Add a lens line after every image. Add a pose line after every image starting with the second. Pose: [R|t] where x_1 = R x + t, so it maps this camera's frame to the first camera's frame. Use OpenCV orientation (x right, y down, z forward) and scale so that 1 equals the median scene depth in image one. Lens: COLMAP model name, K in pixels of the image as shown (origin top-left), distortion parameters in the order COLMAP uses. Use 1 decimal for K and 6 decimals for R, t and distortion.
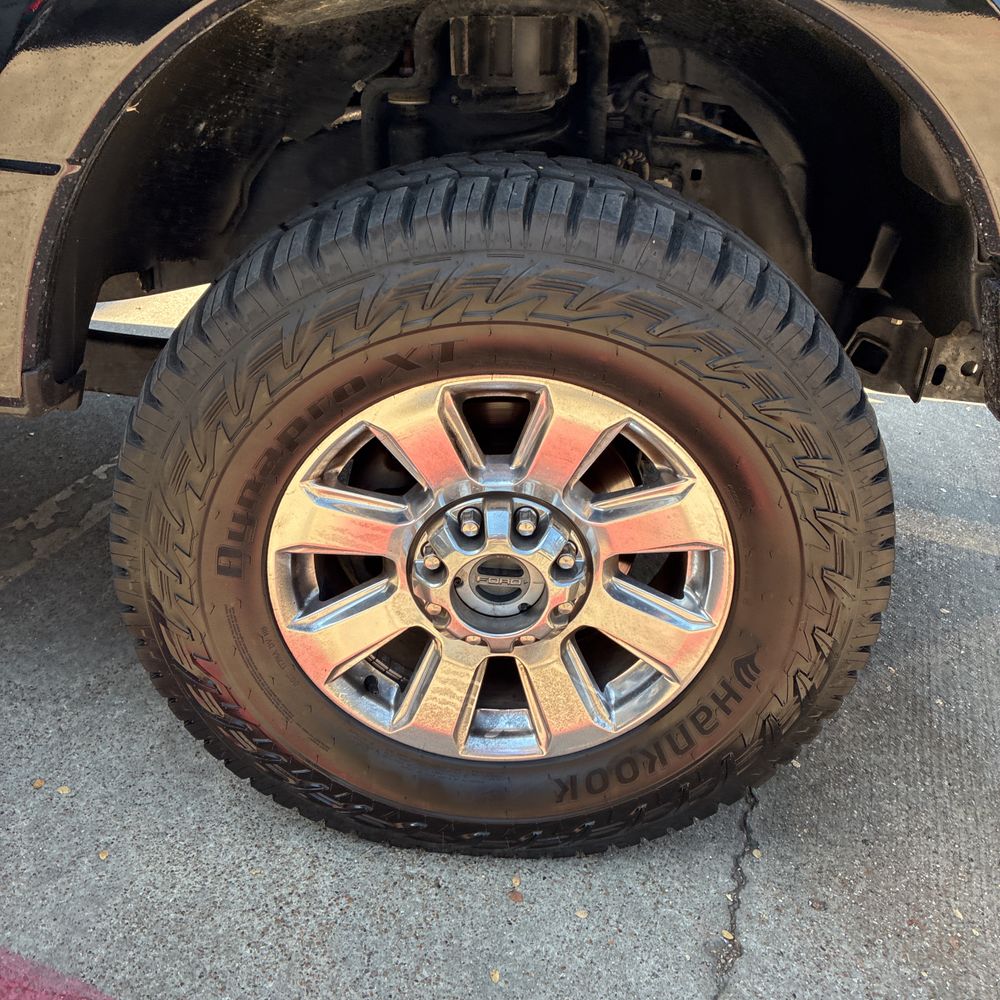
lens RADIAL K [[987.8, 0, 504.2], [0, 987.8, 514.1], [0, 0, 1]] dist [0.022478, -0.010992]
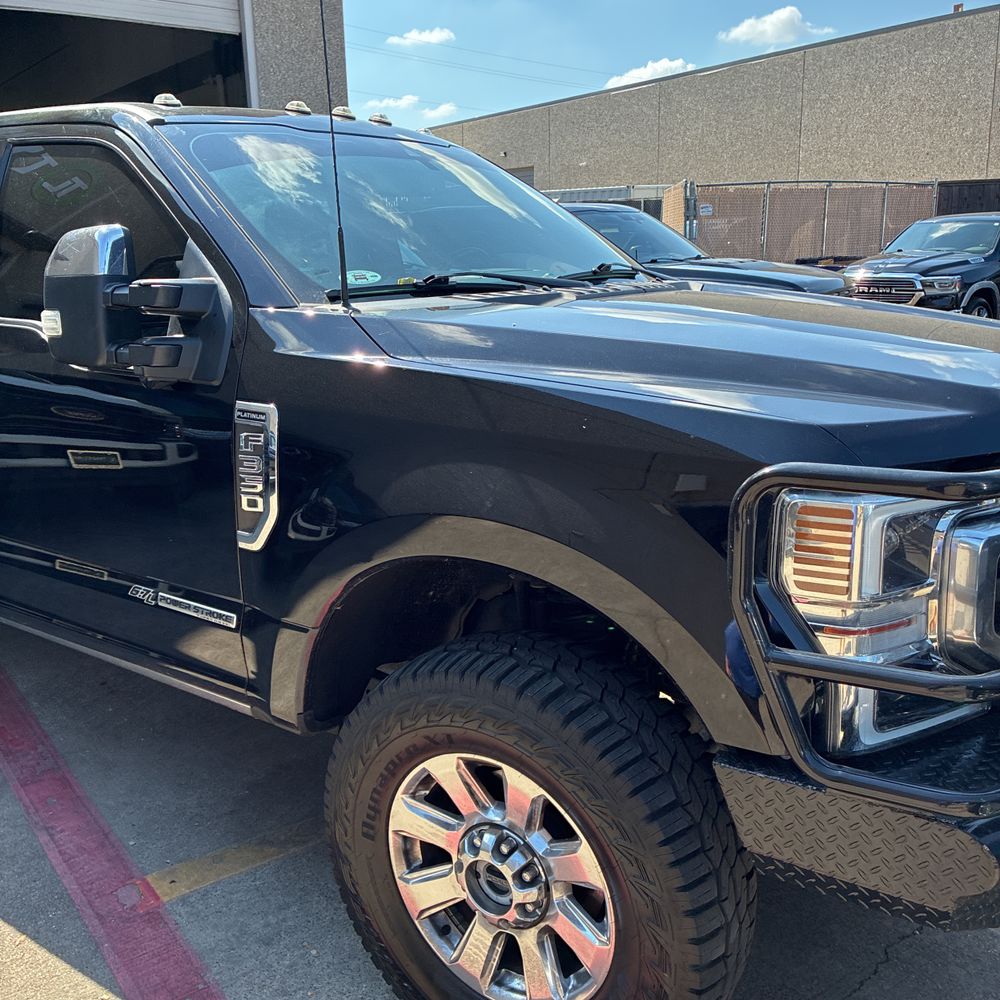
lens RADIAL K [[1037.2, 0, 496.9], [0, 1037.2, 518.0], [0, 0, 1]] dist [-0.013952, 0.056341]
pose [[0.812340, 0.043637, -0.581549, 1.007874], [-0.208045, 0.953269, -0.219079, -0.133349], [0.544813, 0.298955, 0.783457, -0.552613]]
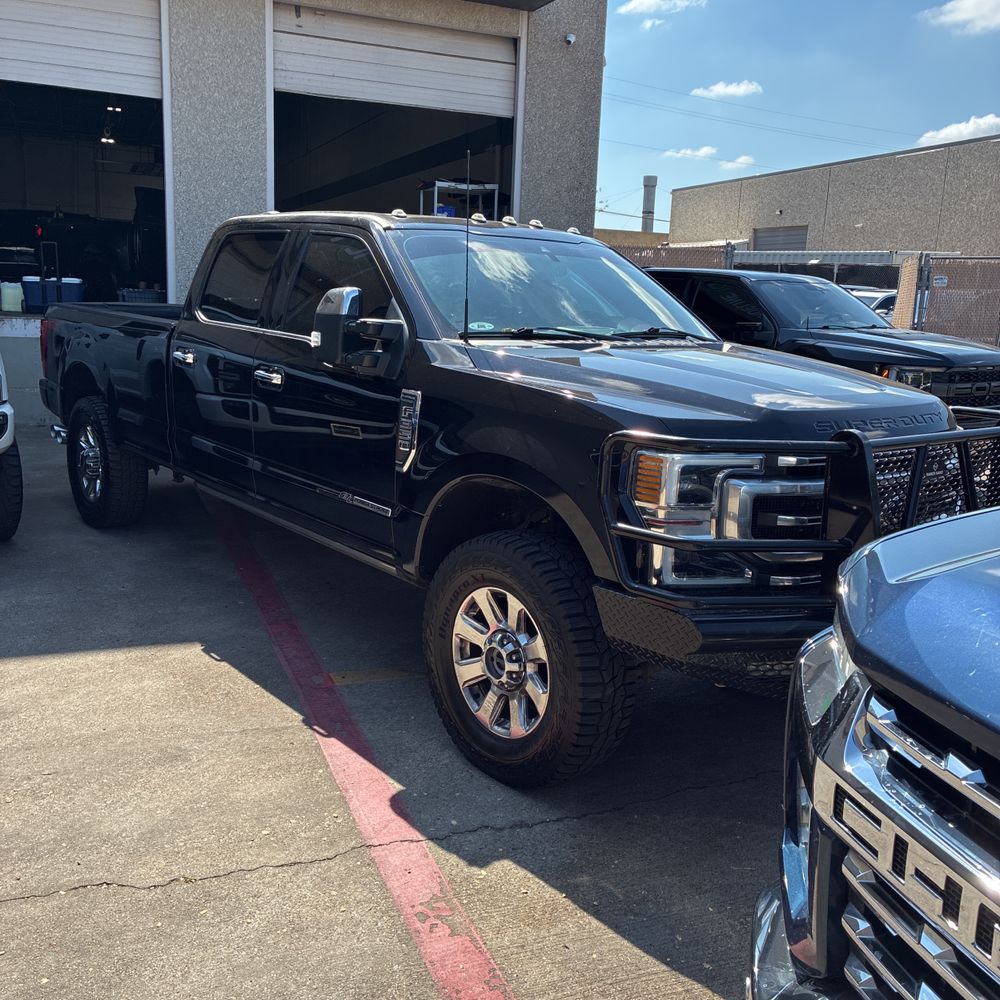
lens RADIAL K [[987.8, 0, 504.2], [0, 987.8, 514.1], [0, 0, 1]] dist [0.022478, -0.010992]
pose [[0.652153, 0.107371, -0.750445, 2.267859], [-0.366256, 0.911347, -0.187892, 0.228901], [0.663742, 0.397389, 0.633663, -1.095384]]
